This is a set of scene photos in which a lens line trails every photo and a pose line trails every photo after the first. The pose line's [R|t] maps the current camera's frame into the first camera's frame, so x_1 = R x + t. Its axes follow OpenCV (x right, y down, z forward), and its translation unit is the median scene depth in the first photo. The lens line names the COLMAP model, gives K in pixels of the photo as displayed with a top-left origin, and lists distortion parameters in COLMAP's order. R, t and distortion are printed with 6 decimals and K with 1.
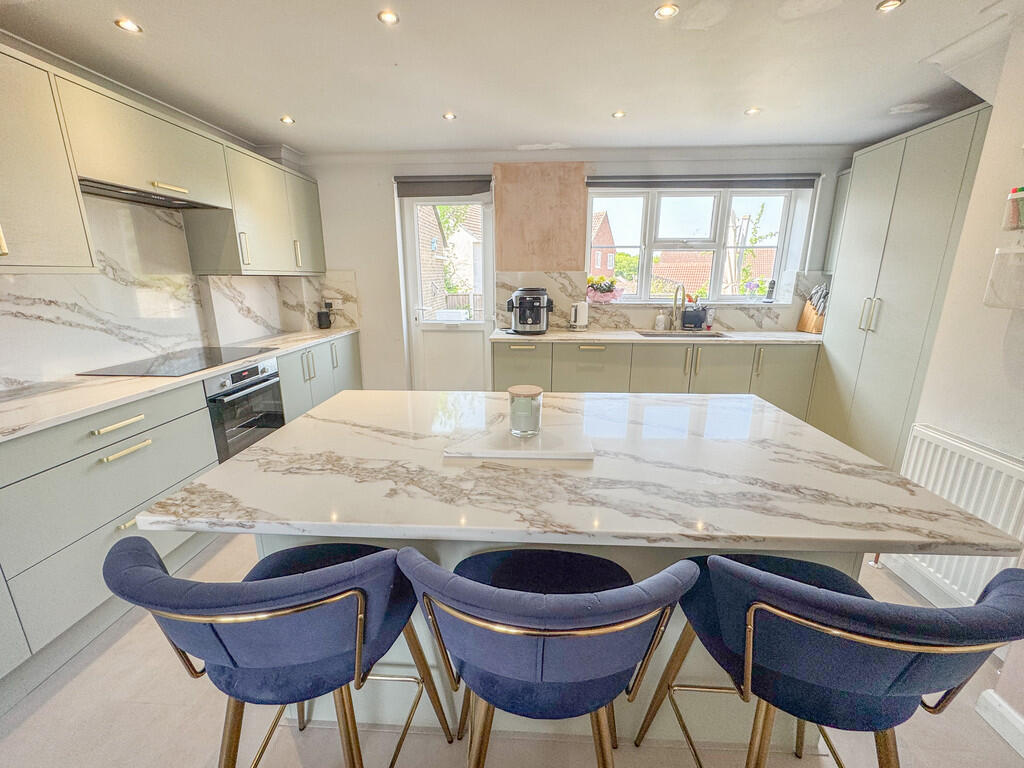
lens RADIAL K [[420.2, 0, 513.9], [0, 420.2, 387.3], [0, 0, 1]] dist [-0.001313, 0.000047]
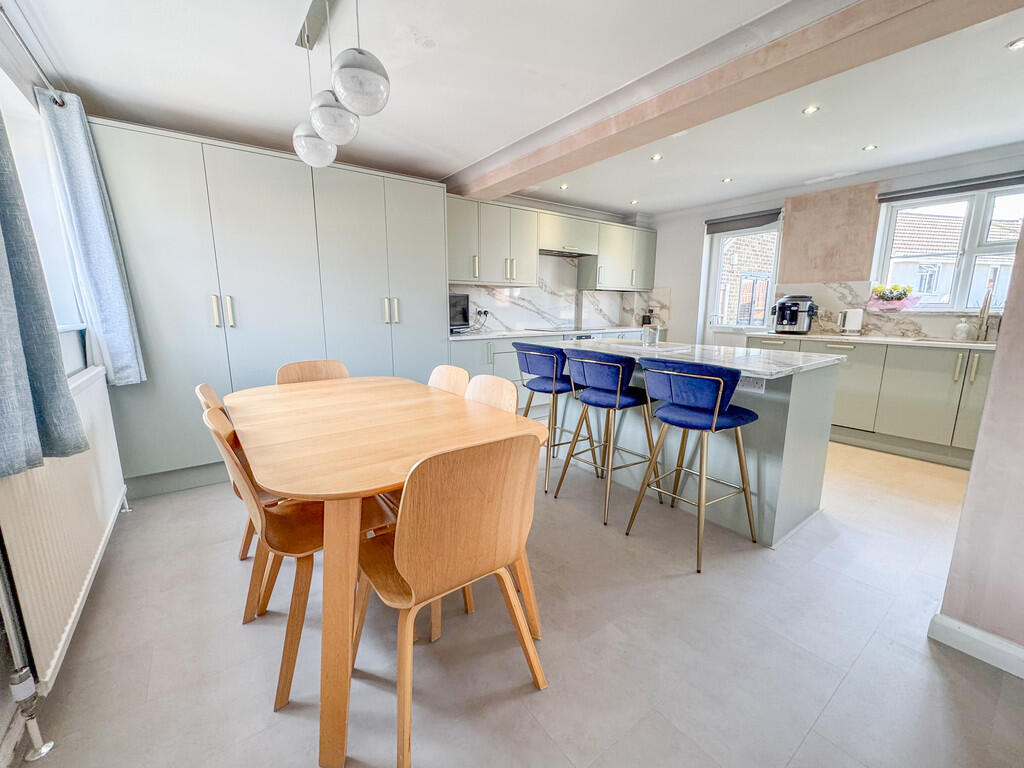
lens RADIAL K [[420.2, 0, 522.7], [0, 420.2, 384.7], [0, 0, 1]] dist [-0.001313, 0.000047]
pose [[0.654849, 0.137632, -0.743122, 0.437188], [-0.195126, 0.980730, 0.009690, 0.146239], [0.730136, 0.138657, 0.669086, -0.321282]]
